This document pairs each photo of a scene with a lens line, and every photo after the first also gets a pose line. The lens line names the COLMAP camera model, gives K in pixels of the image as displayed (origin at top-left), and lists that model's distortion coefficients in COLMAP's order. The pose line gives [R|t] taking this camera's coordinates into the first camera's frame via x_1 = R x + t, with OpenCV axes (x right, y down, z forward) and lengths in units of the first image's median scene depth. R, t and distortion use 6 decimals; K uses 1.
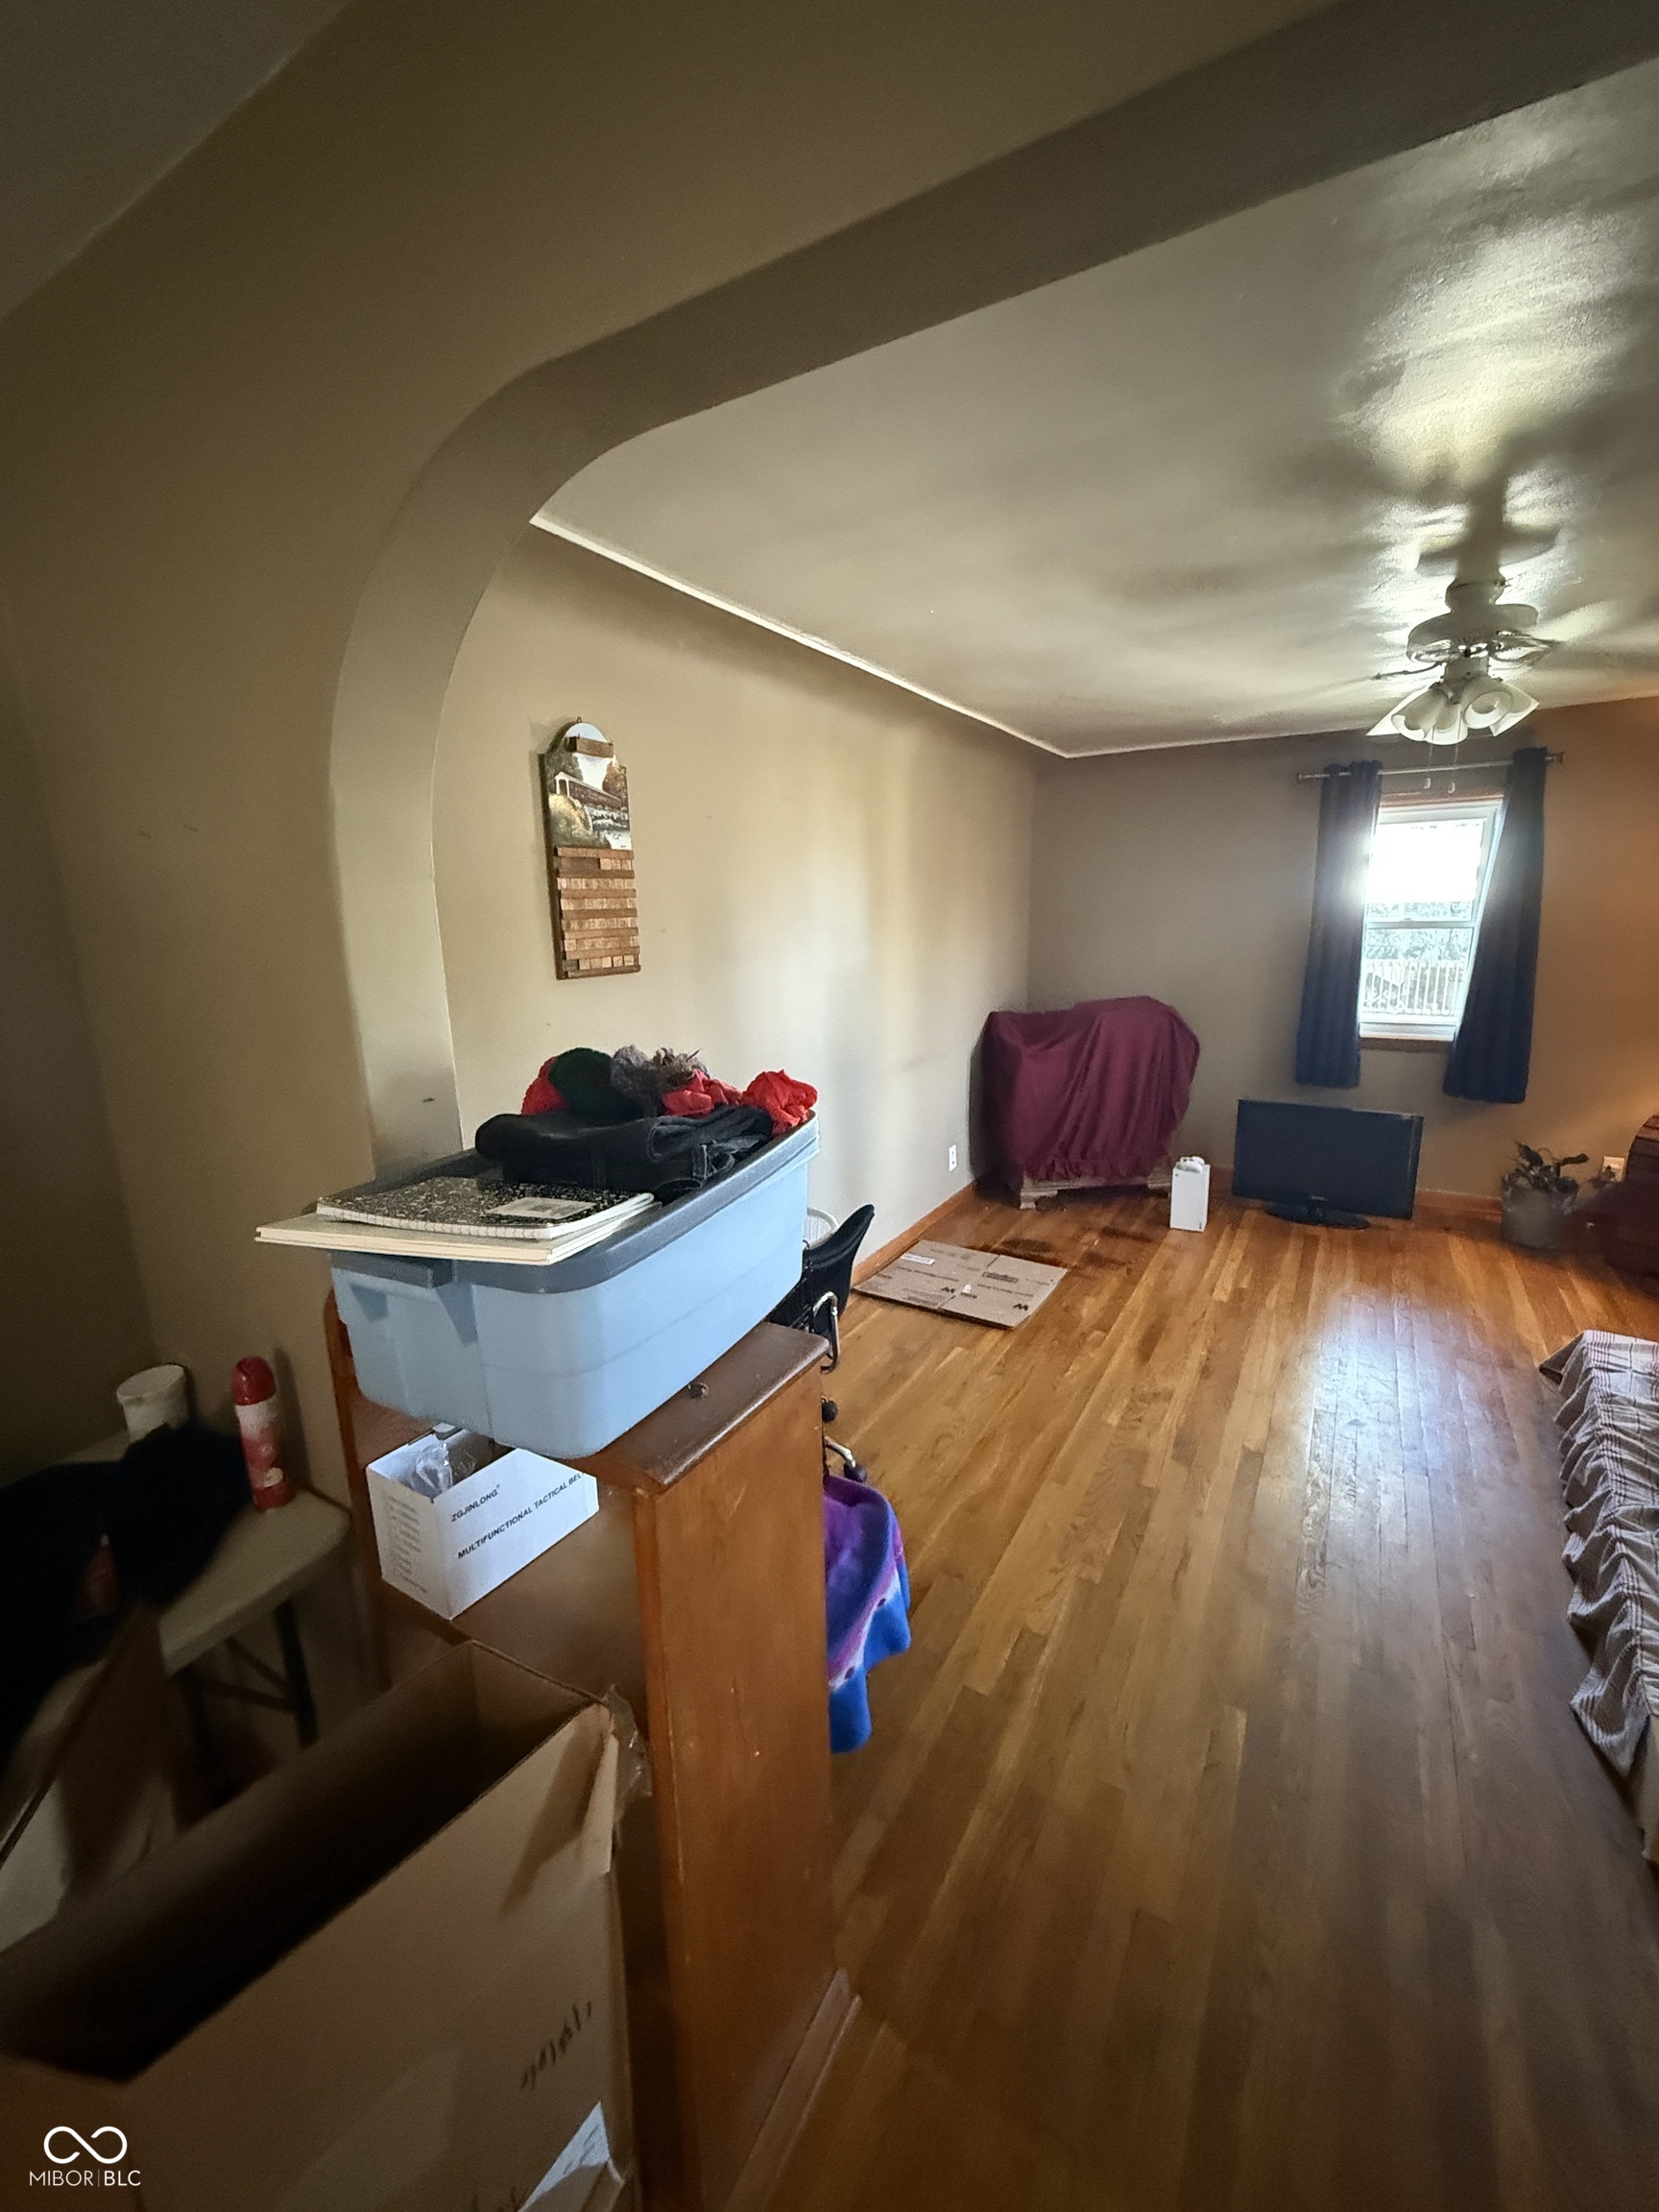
lens RADIAL K [[887.2, 0, 836.5], [0, 887.2, 1101.9], [0, 0, 1]] dist [-0.000585, -0.000007]
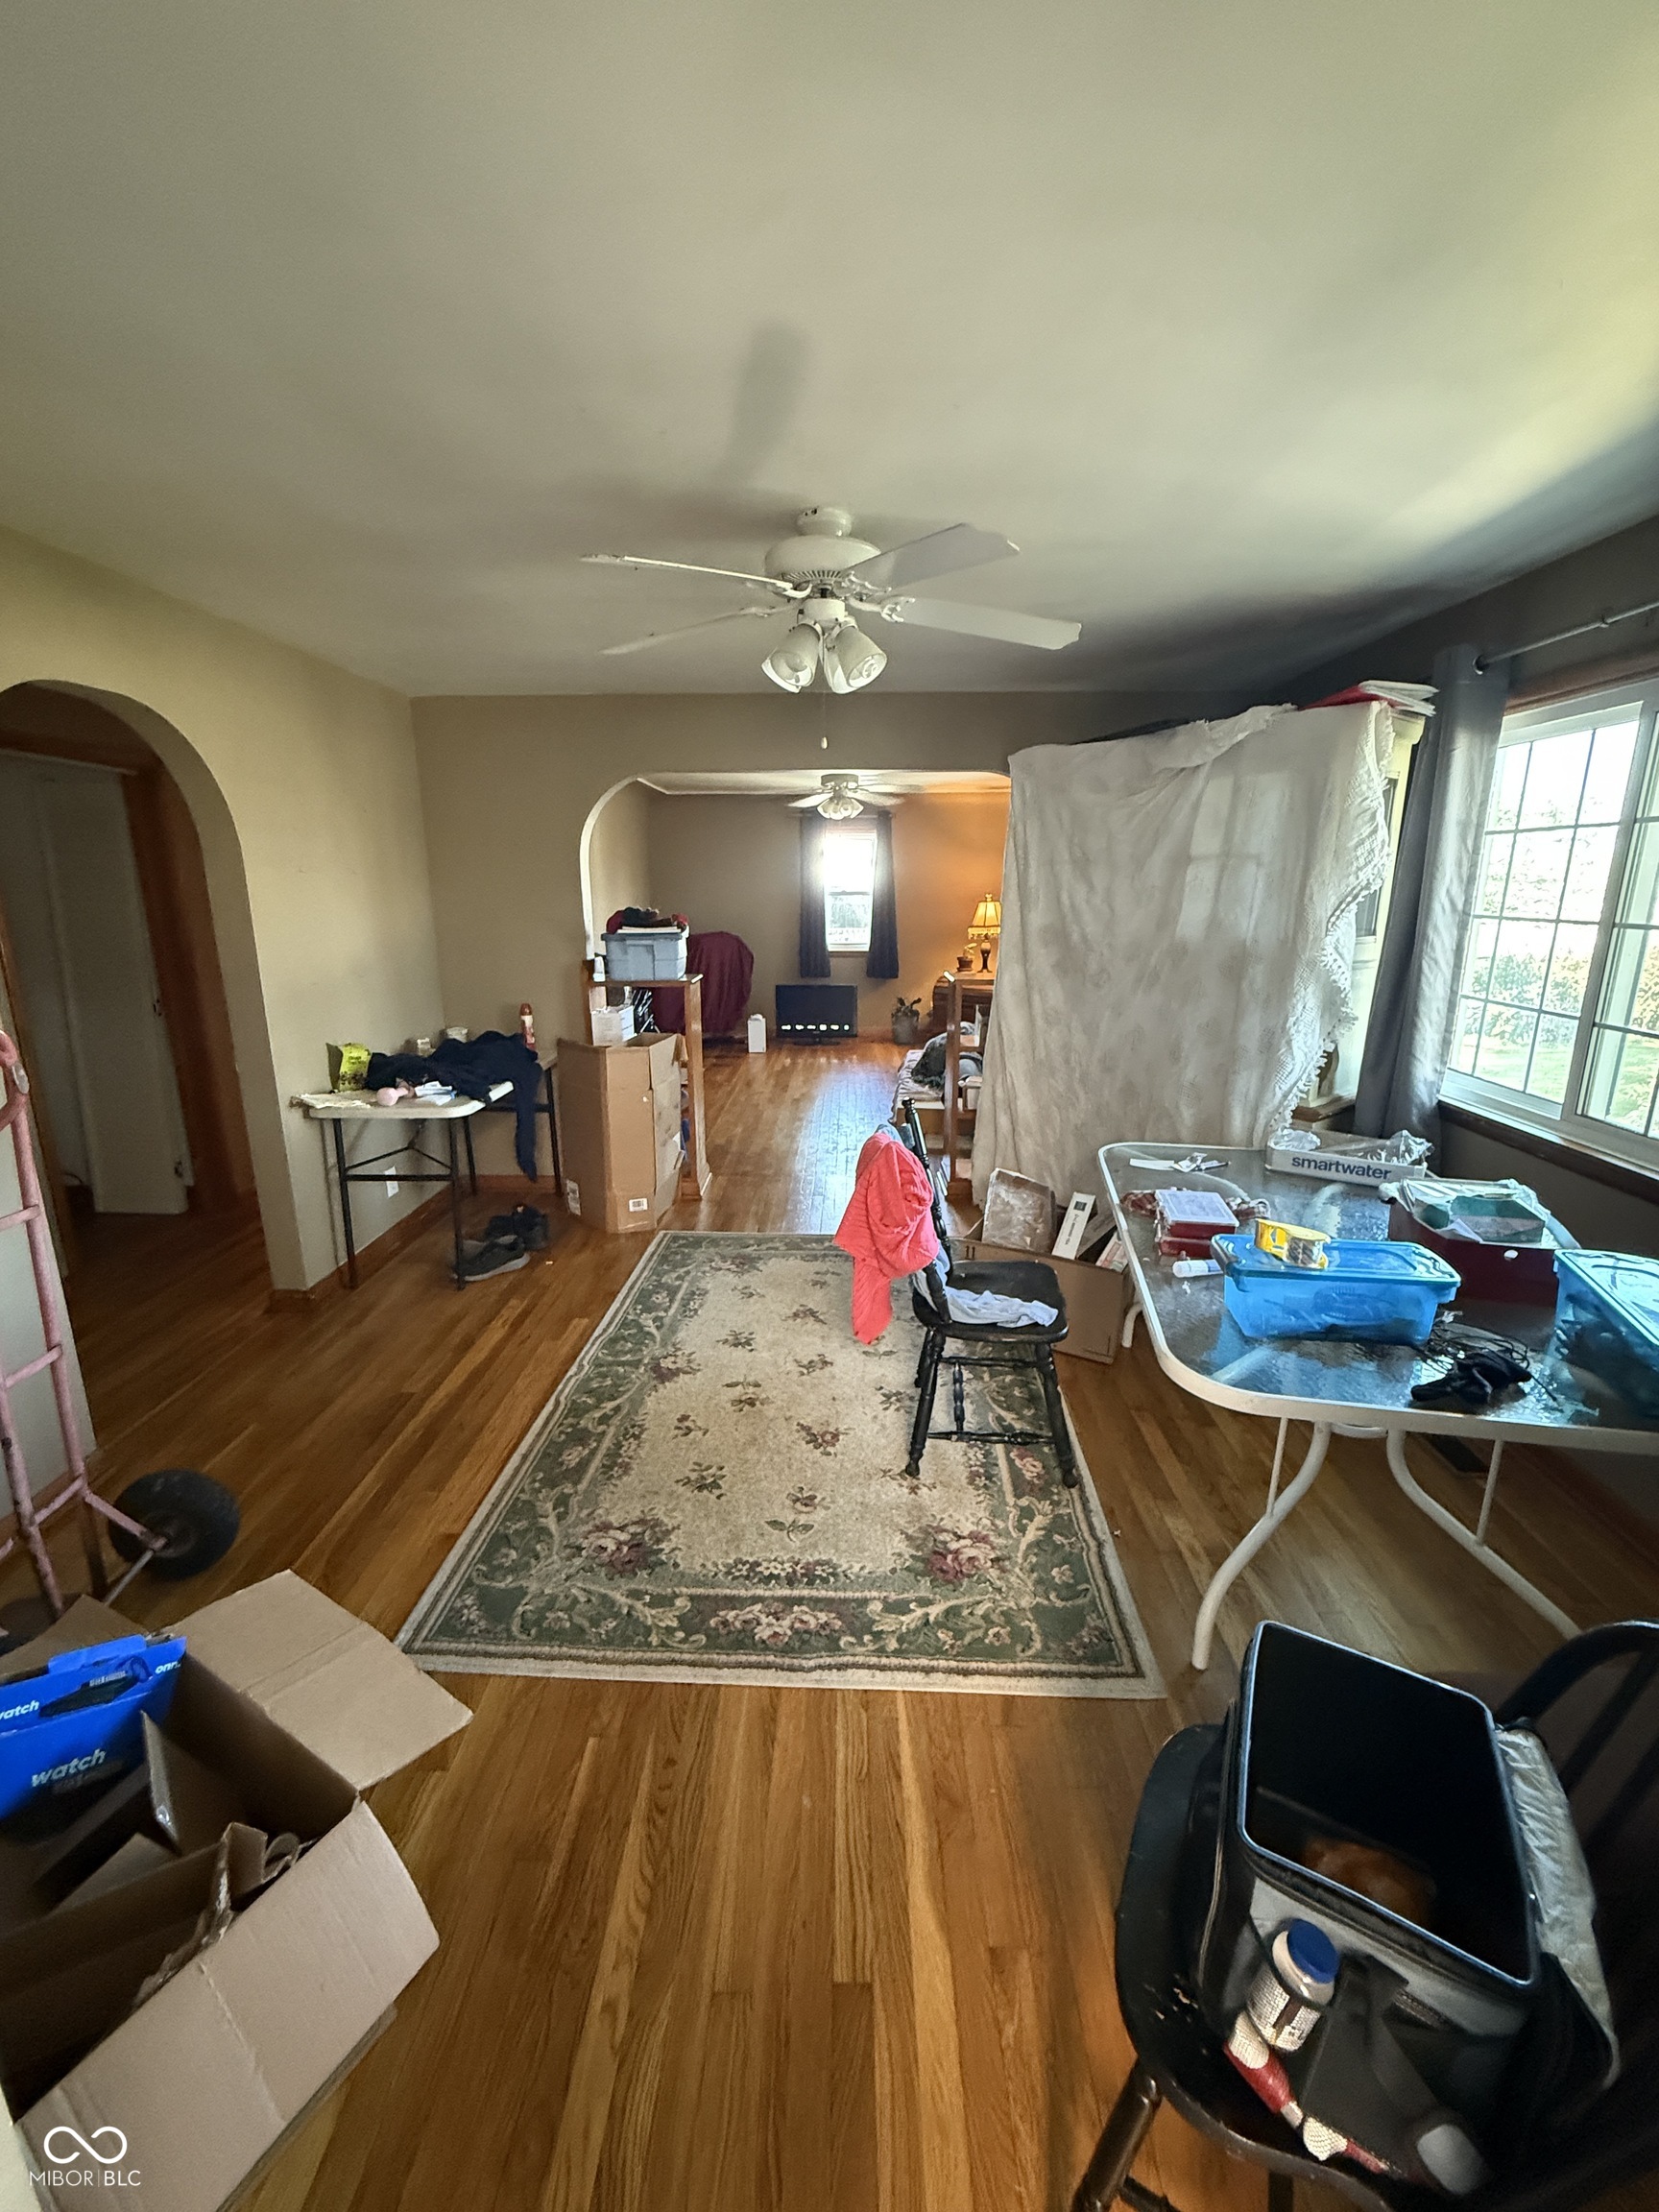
lens RADIAL K [[887.2, 0, 827.0], [0, 887.2, 1096.0], [0, 0, 1]] dist [-0.000585, -0.000007]
pose [[0.874755, -0.080917, 0.477761, -0.383402], [0.080014, 0.996545, 0.022279, 0.204993], [-0.477913, 0.018739, 0.878207, -0.725775]]
